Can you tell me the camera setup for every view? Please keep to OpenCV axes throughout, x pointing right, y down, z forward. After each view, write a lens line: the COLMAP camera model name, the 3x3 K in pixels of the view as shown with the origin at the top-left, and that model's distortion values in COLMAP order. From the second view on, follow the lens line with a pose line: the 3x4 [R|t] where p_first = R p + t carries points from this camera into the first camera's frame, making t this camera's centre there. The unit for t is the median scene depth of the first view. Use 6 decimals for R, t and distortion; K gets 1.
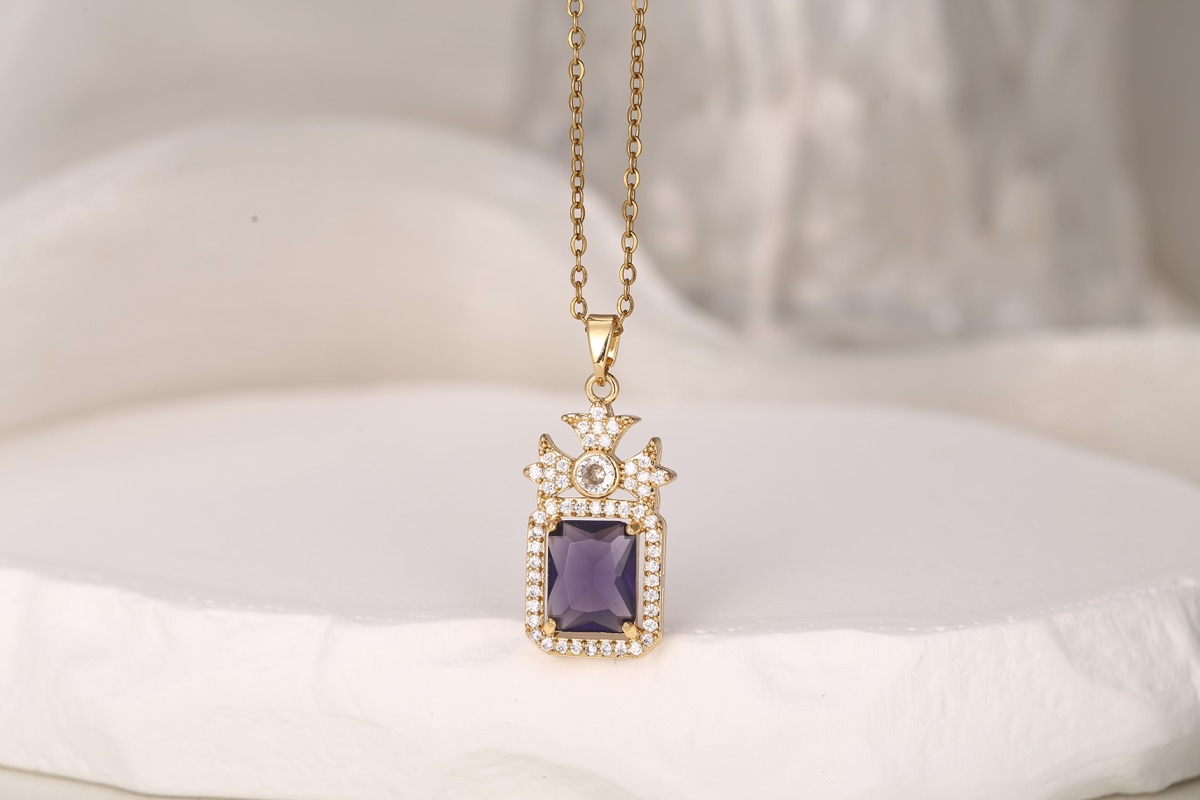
lens RADIAL K [[4529.2, 0, 600.0], [0, 4529.2, 400.0], [0, 0, 1]] dist [-0.139983, 2.845279]
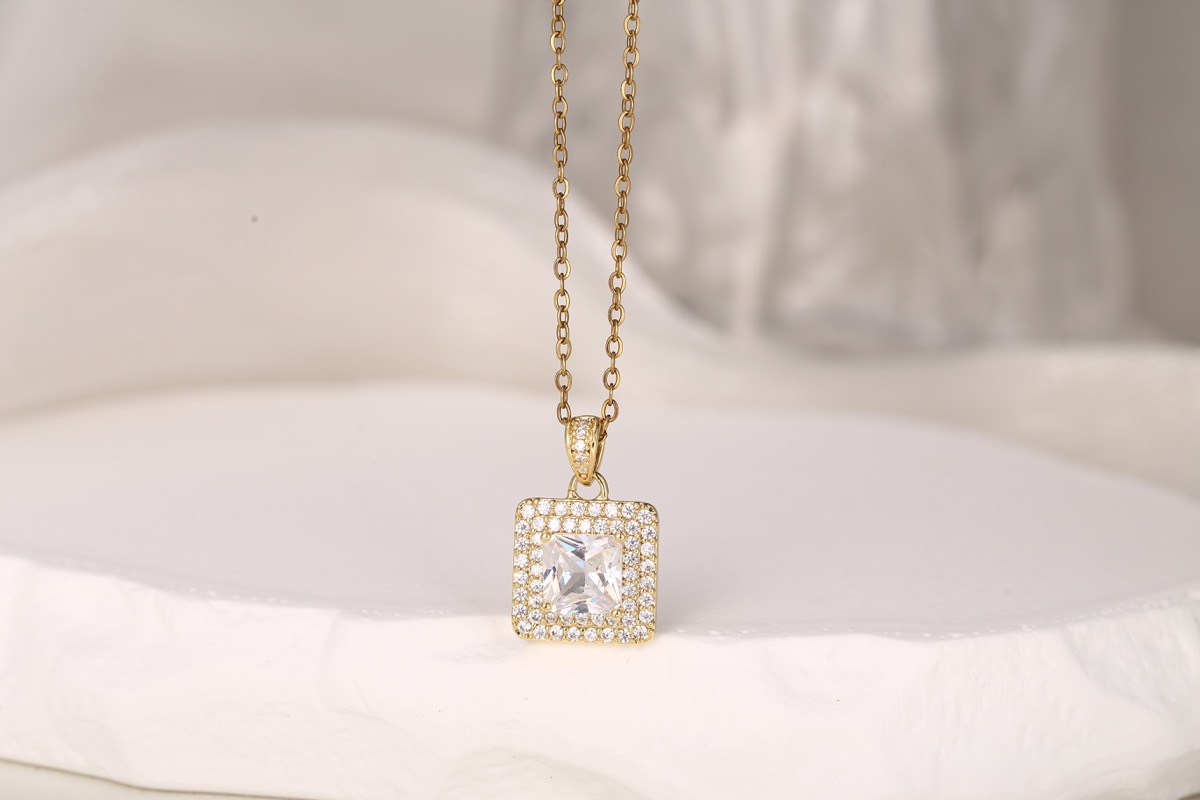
lens RADIAL K [[4529.2, 0, 600.0], [0, 4529.2, 400.0], [0, 0, 1]] dist [-0.139983, 2.845279]
pose [[0.998977, 0.023627, 0.038567, -0.041089], [-0.023236, 0.999674, -0.010557, 0.011191], [-0.038804, 0.009650, 0.999200, 0.014725]]
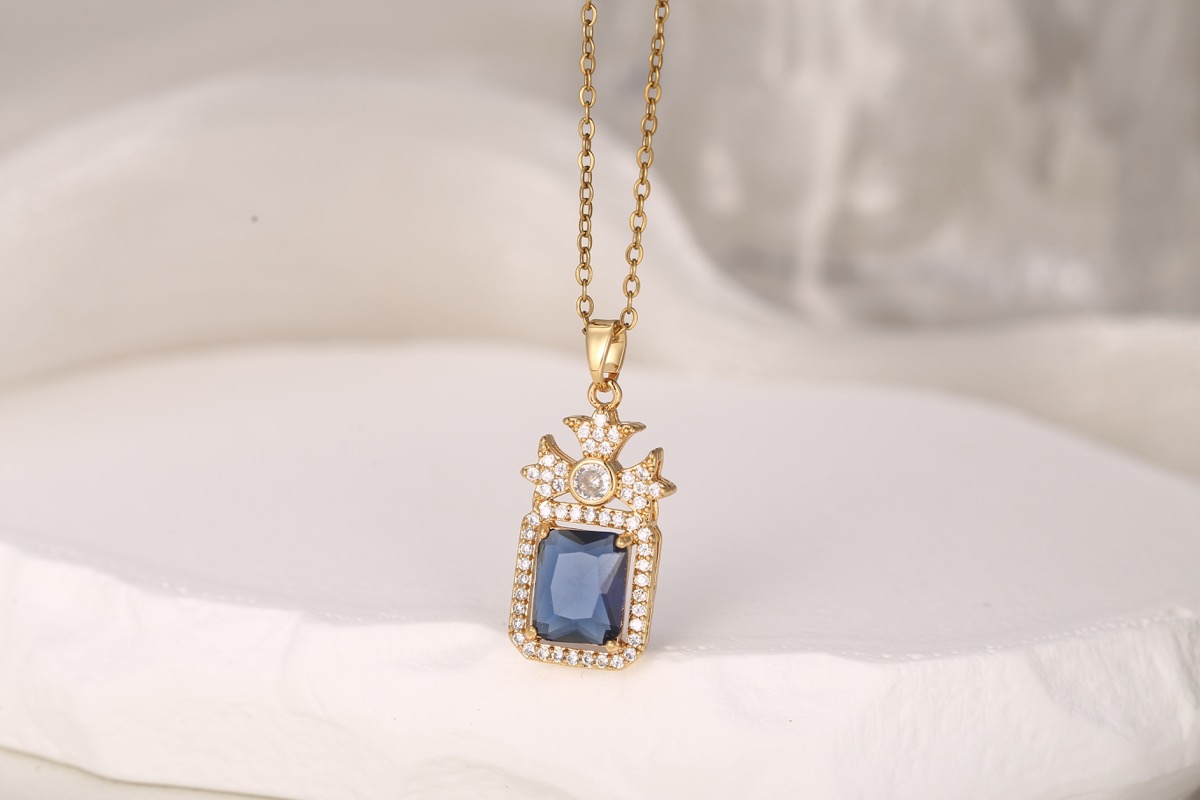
lens RADIAL K [[4529.2, 0, 600.0], [0, 4529.2, 400.0], [0, 0, 1]] dist [-0.139983, 2.845279]
pose [[0.997221, 0.044340, -0.059863, 0.062114], [-0.041328, 0.997861, 0.050652, -0.050617], [0.061981, -0.048037, 0.996921, 0.023296]]
